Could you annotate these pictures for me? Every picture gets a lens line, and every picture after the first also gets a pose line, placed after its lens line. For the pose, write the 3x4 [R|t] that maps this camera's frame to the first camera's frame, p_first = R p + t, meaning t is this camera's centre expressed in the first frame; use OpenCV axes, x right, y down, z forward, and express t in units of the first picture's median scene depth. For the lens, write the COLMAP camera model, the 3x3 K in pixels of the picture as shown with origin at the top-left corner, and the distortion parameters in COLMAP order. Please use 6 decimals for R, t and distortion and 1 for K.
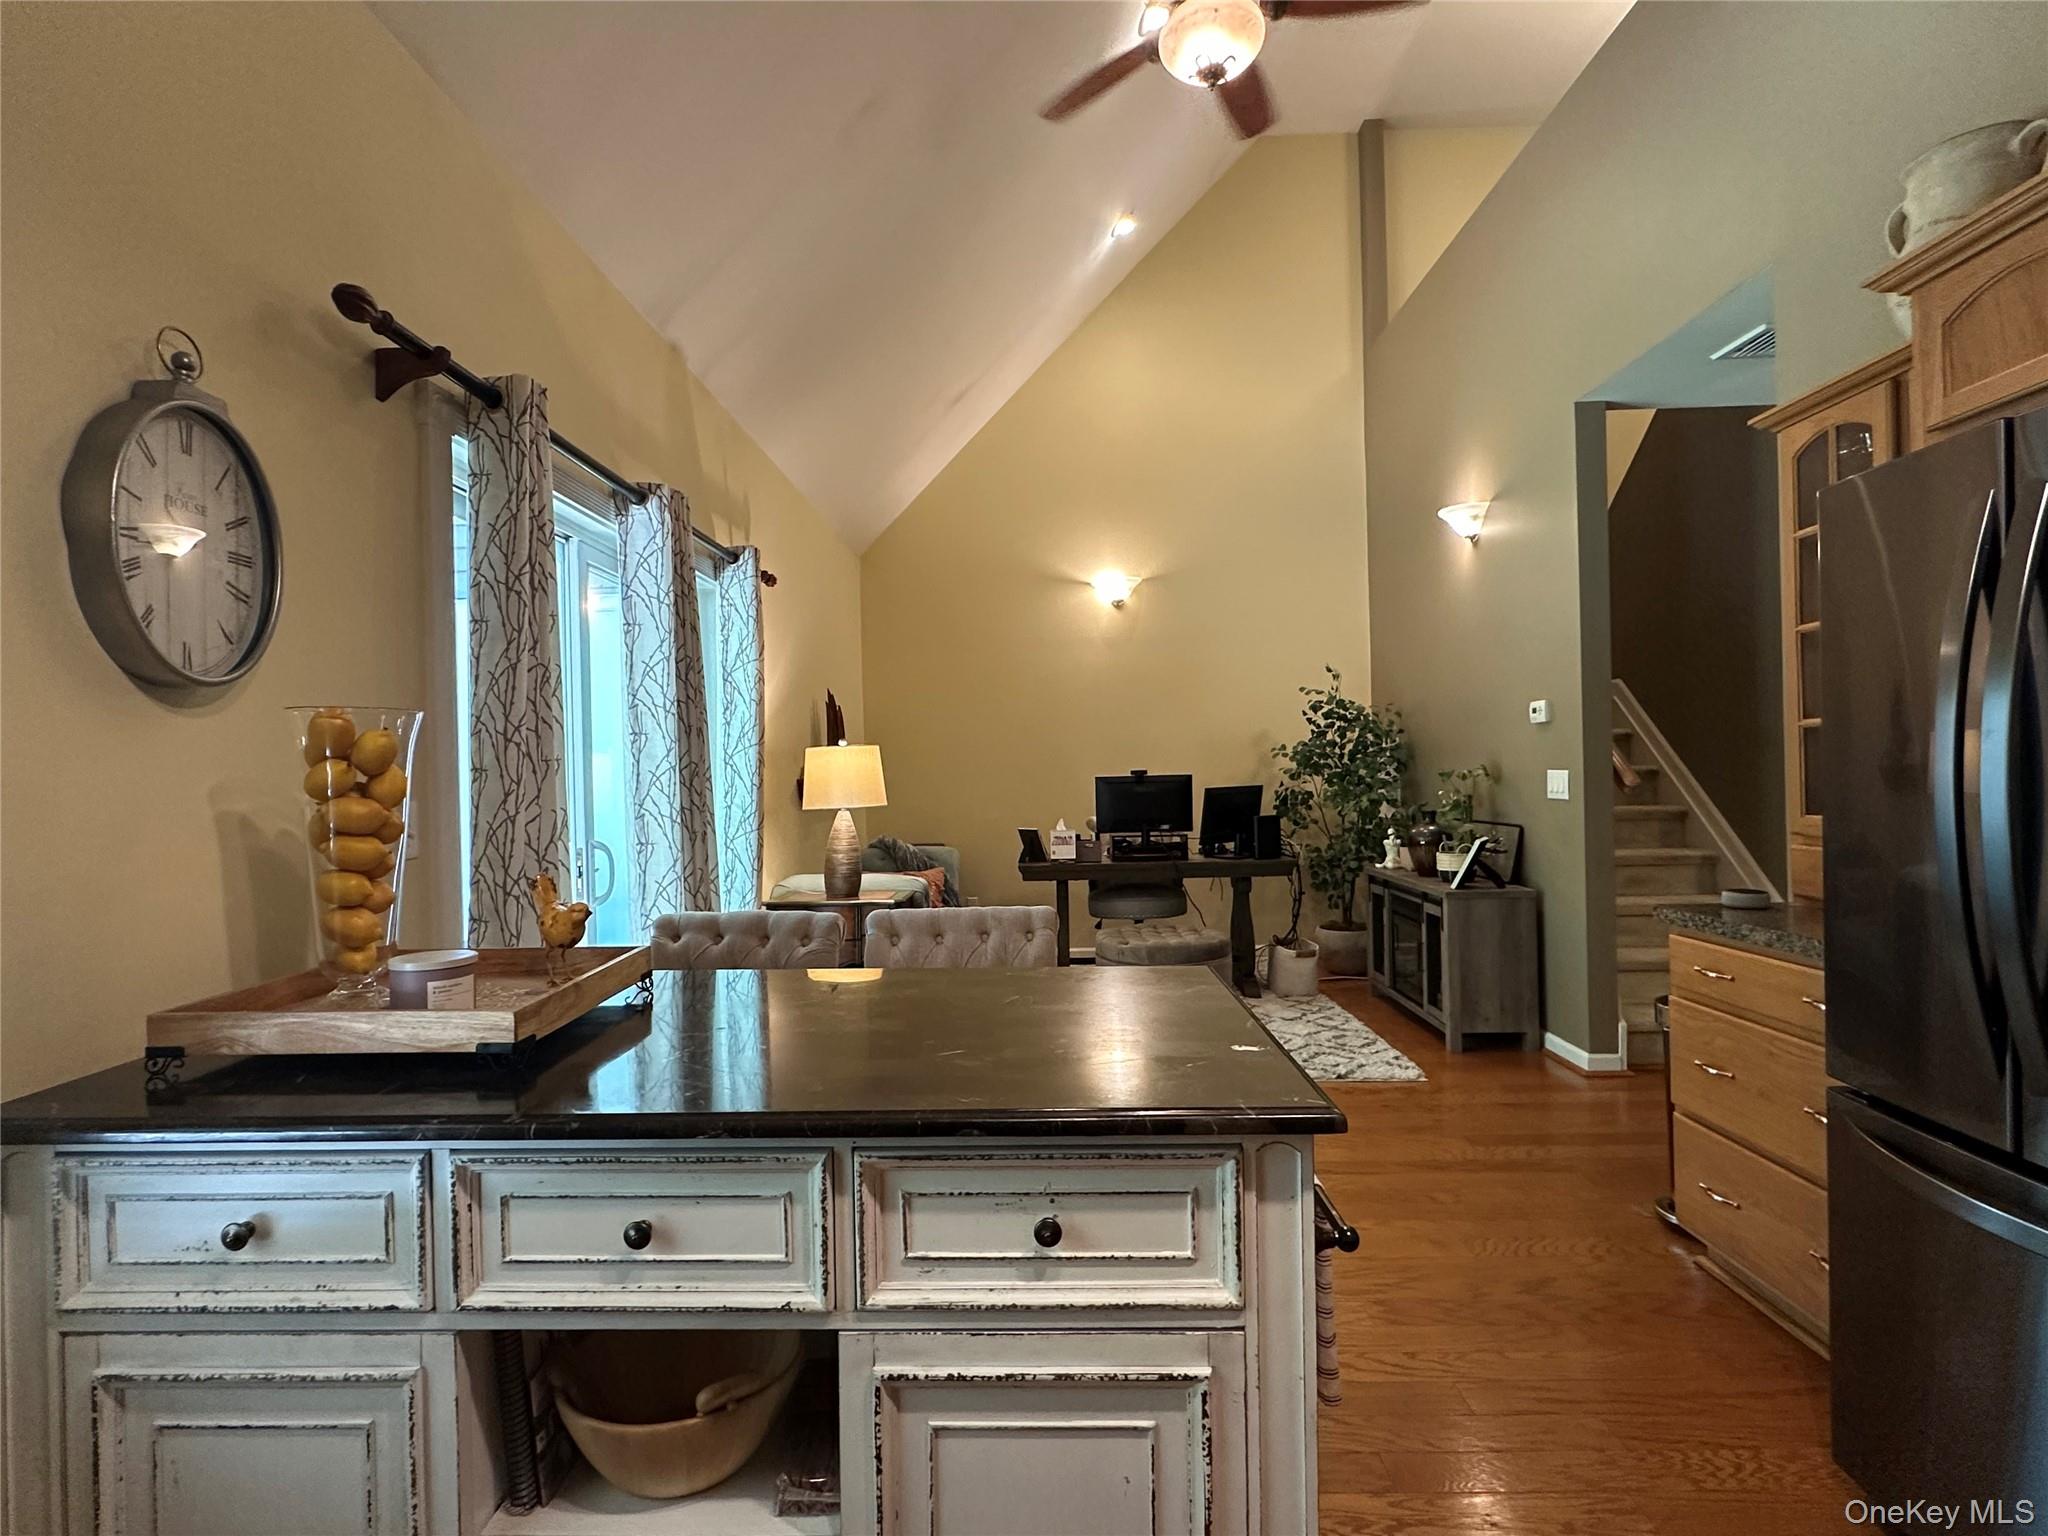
lens RADIAL K [[1024.5, 0, 1026.6], [0, 1024.5, 763.0], [0, 0, 1]] dist [-0.005126, 0.000079]
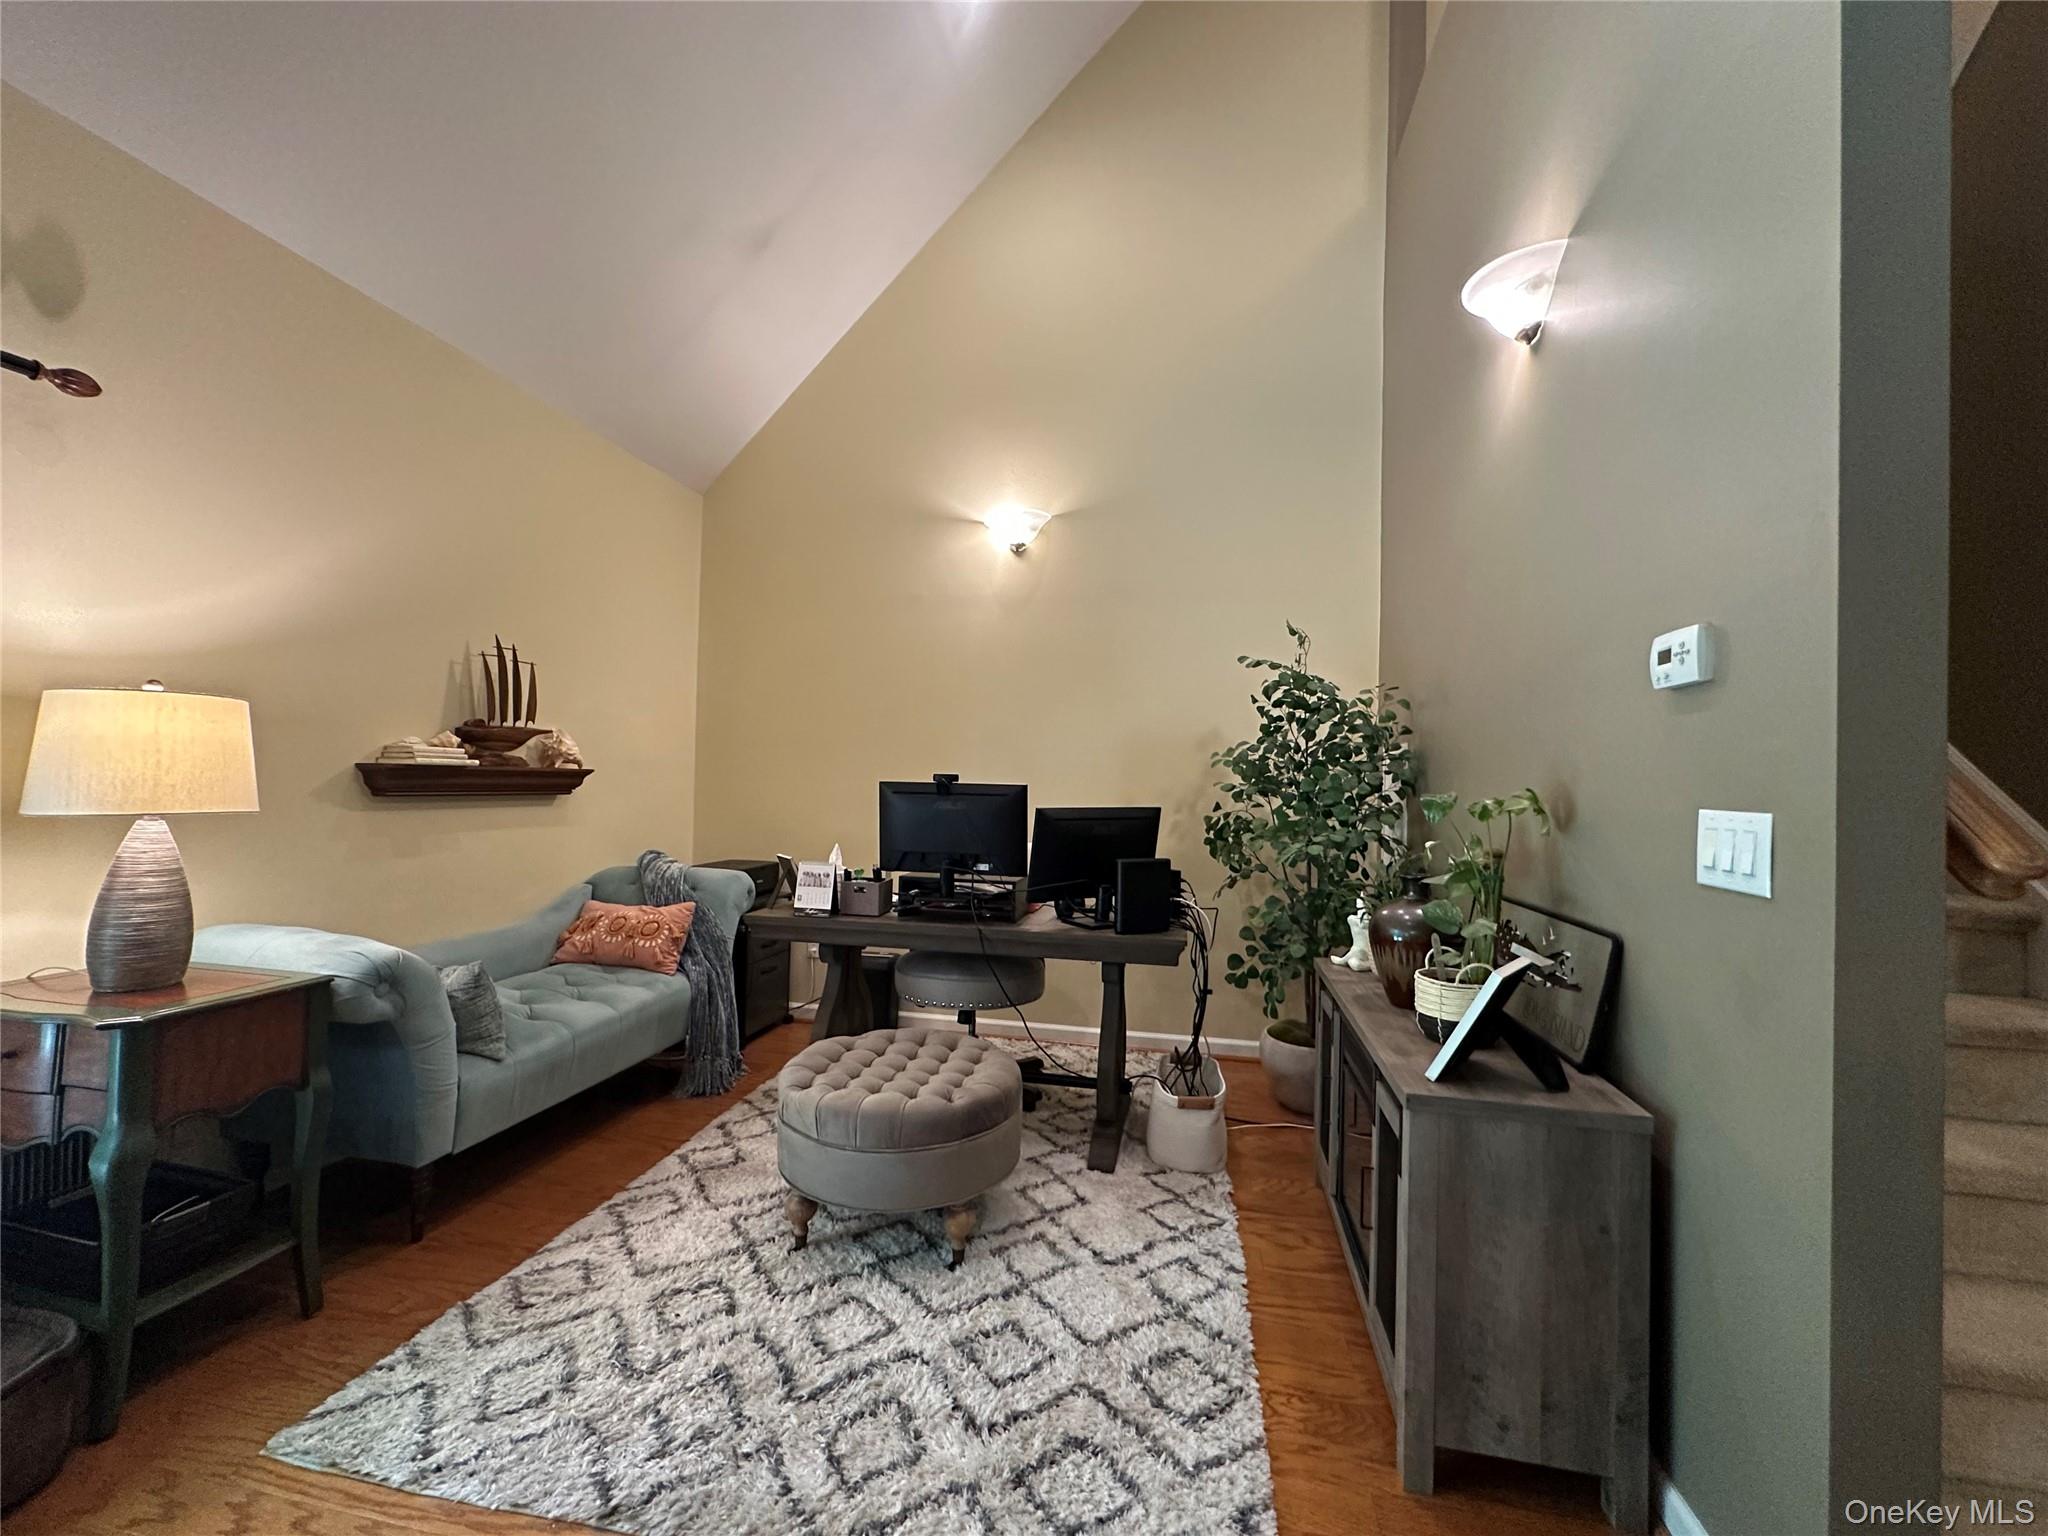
lens RADIAL K [[837.0, 0, 1019.1], [0, 837.0, 762.7], [0, 0, 1]] dist [-0.004361, 0.001054]
pose [[0.983916, 0.040907, -0.173886, 0.249325], [-0.043079, 0.999034, -0.008734, 0.002718], [0.173361, 0.016084, 0.984727, 0.516944]]
